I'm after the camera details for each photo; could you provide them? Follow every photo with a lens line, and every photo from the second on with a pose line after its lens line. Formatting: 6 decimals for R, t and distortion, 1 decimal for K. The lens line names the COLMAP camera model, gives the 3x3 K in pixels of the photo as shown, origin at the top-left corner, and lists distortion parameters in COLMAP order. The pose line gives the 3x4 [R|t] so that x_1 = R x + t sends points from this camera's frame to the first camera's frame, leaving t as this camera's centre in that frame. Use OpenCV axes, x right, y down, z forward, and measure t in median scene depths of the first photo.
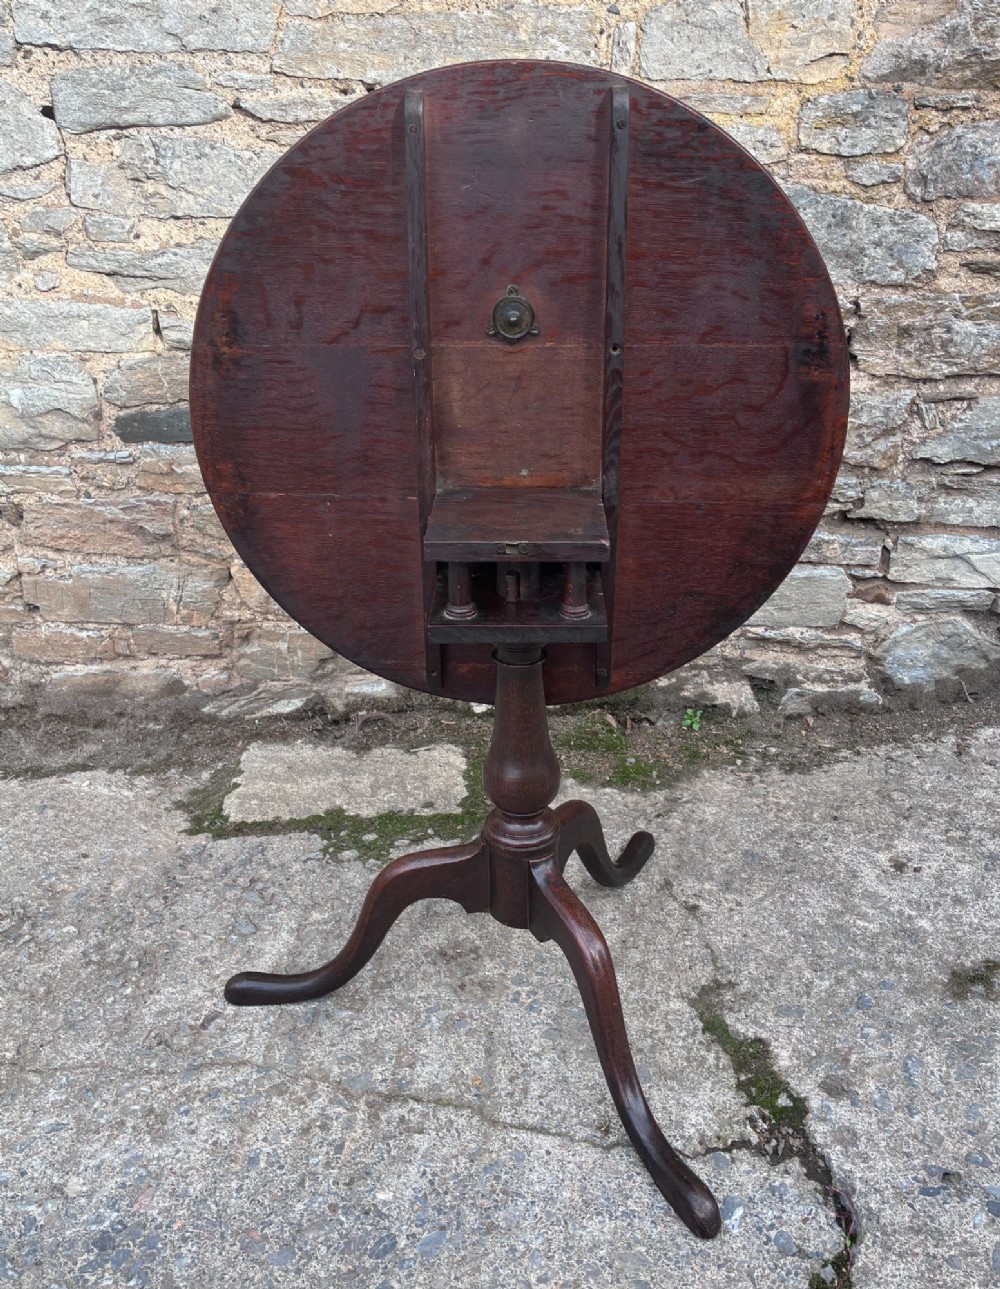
lens RADIAL K [[1122.0, 0, 532.2], [0, 1122.0, 610.4], [0, 0, 1]] dist [0.023350, -0.008268]
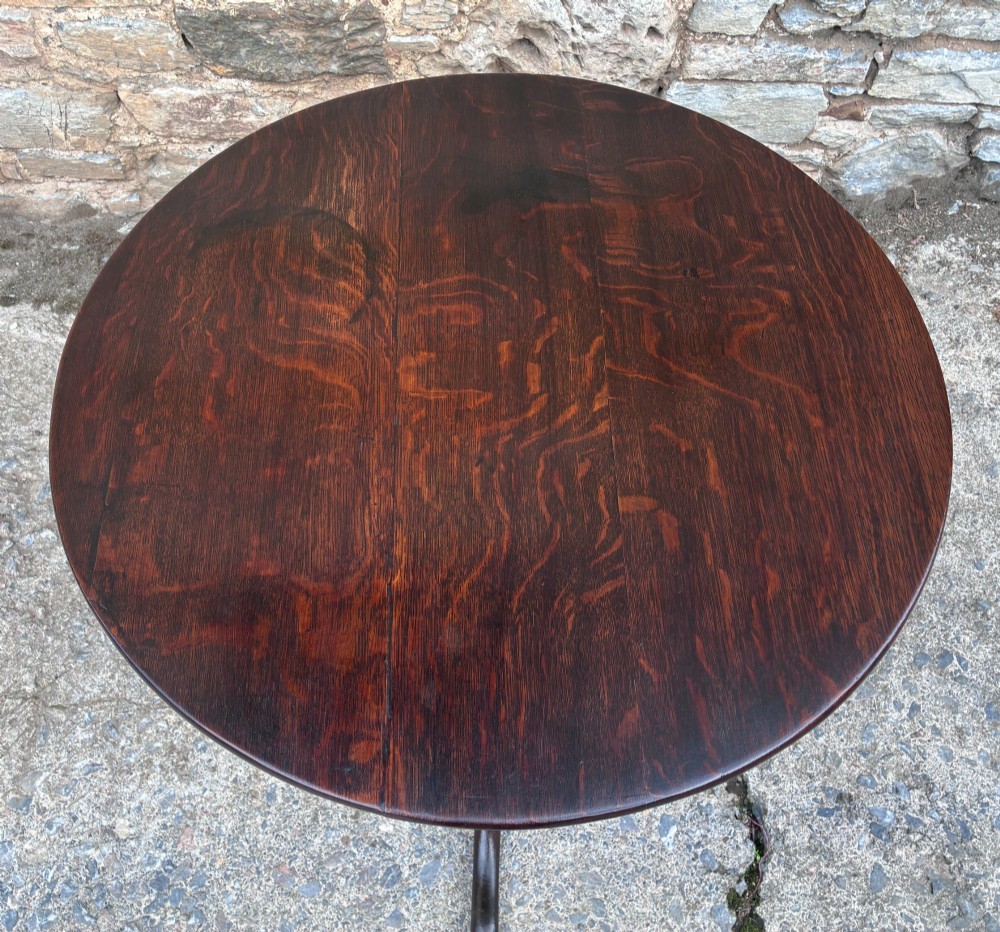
lens RADIAL K [[973.4, 0, 494.9], [0, 973.4, 453.6], [0, 0, 1]] dist [0.035447, -0.021941]
pose [[0.997399, -0.030757, 0.065187, -0.048904], [-0.013358, 0.809845, 0.586492, -0.299341], [-0.070830, -0.585837, 0.807327, 0.261326]]
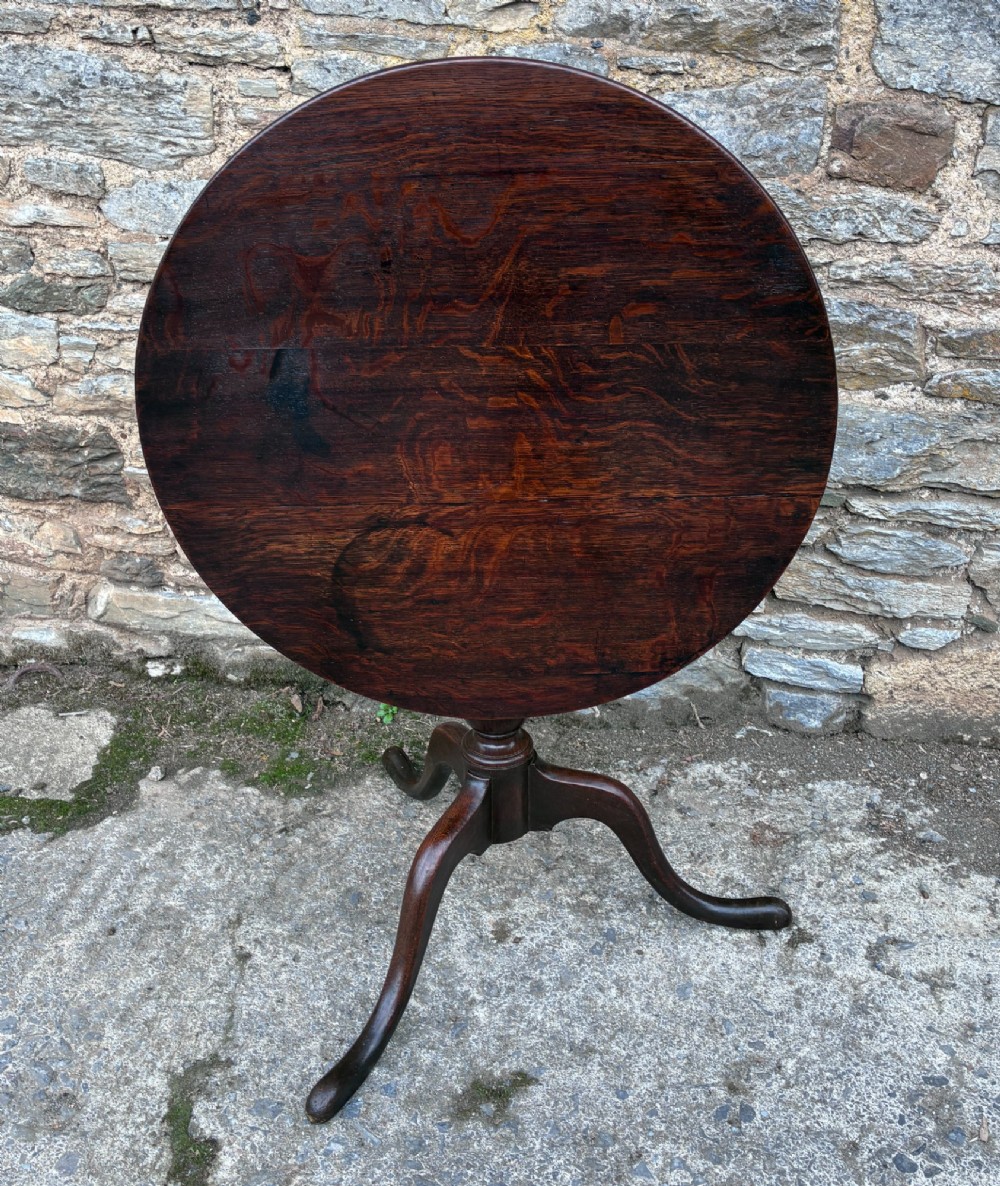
lens RADIAL K [[1248.8, 0, 508.6], [0, 1248.8, 488.6], [0, 0, 1]] dist [0.018539, 0.028272]
pose [[0.991633, 0.103698, -0.076877, 0.366769], [-0.100732, 0.994047, 0.041515, -0.159227], [0.080725, -0.033423, 0.996176, 0.031330]]
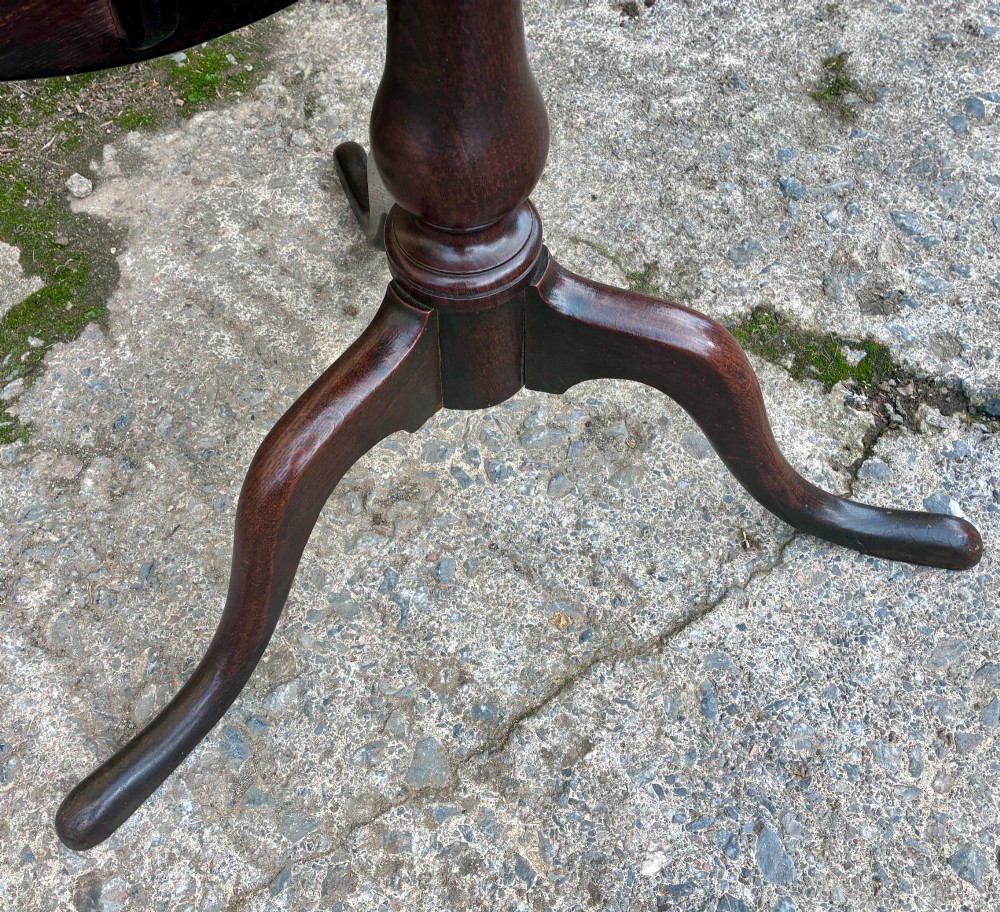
lens RADIAL K [[973.5, 0, 481.8], [0, 973.5, 456.1], [0, 0, 1]] dist [0.022488, 0.000893]
pose [[0.659893, -0.635875, 0.400255, -0.184110], [0.296953, 0.710055, 0.638467, -0.005744], [-0.690189, -0.302463, 0.657385, 0.543732]]
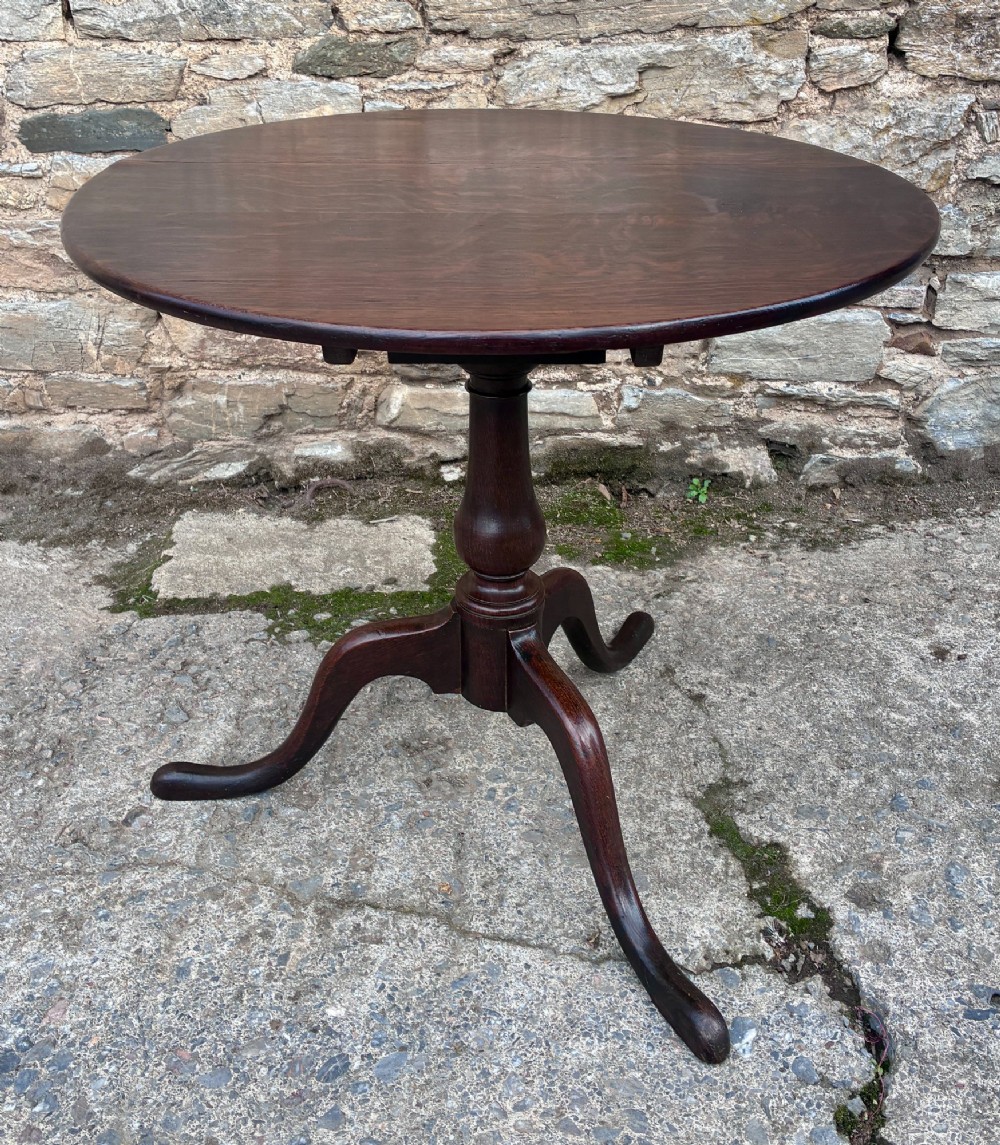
lens RADIAL K [[1261.8, 0, 501.9], [0, 1261.8, 475.6], [0, 0, 1]] dist [0.024125, -0.005305]
pose [[0.999936, 0.008753, -0.007172, -0.001133], [-0.008327, 0.998313, 0.057465, 0.039623], [0.007663, -0.057401, 0.998322, 0.045833]]
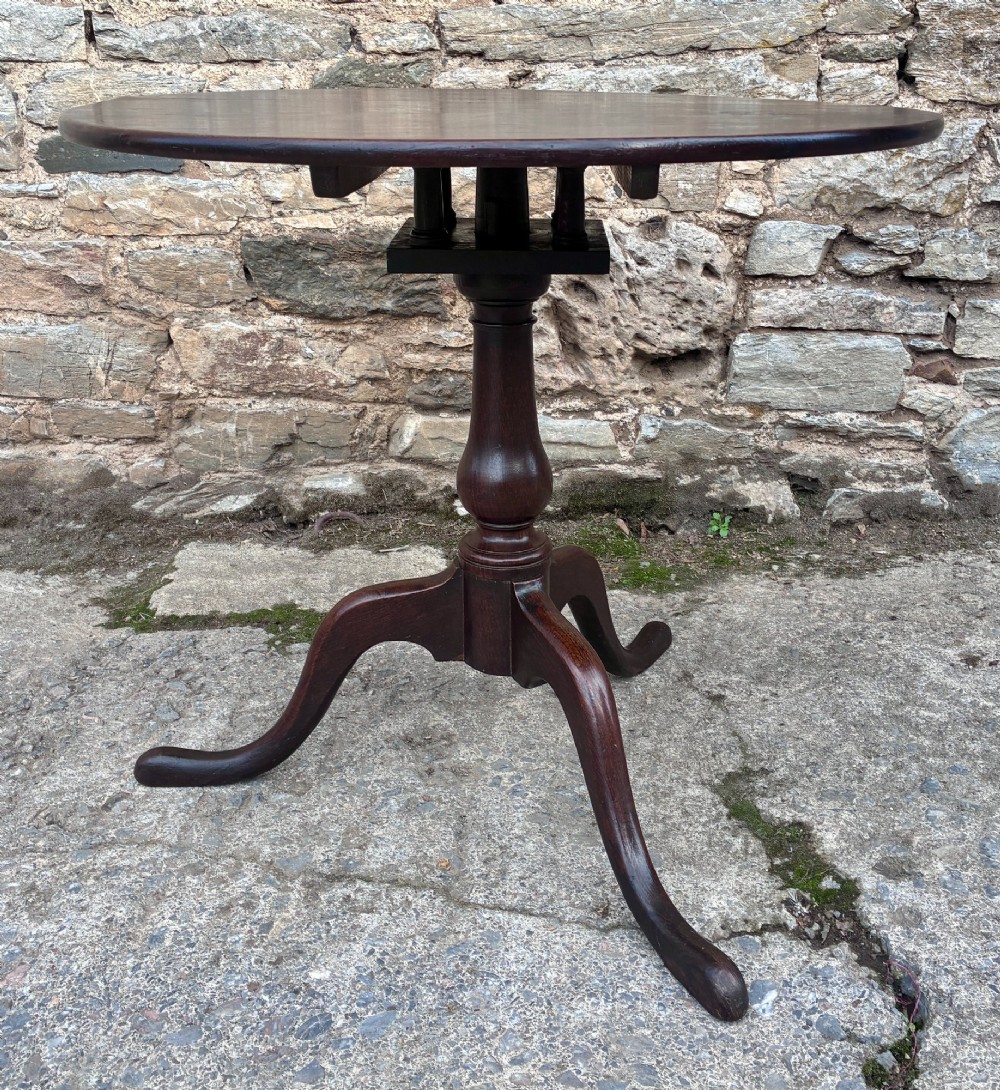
lens RADIAL K [[1285.2, 0, 535.2], [0, 1285.2, 484.4], [0, 0, 1]] dist [0.023140, -0.004236]
pose [[0.999909, 0.011552, -0.007015, 0.014883], [-0.012008, 0.997547, -0.068963, 0.165909], [0.006201, 0.069041, 0.997595, 0.057047]]
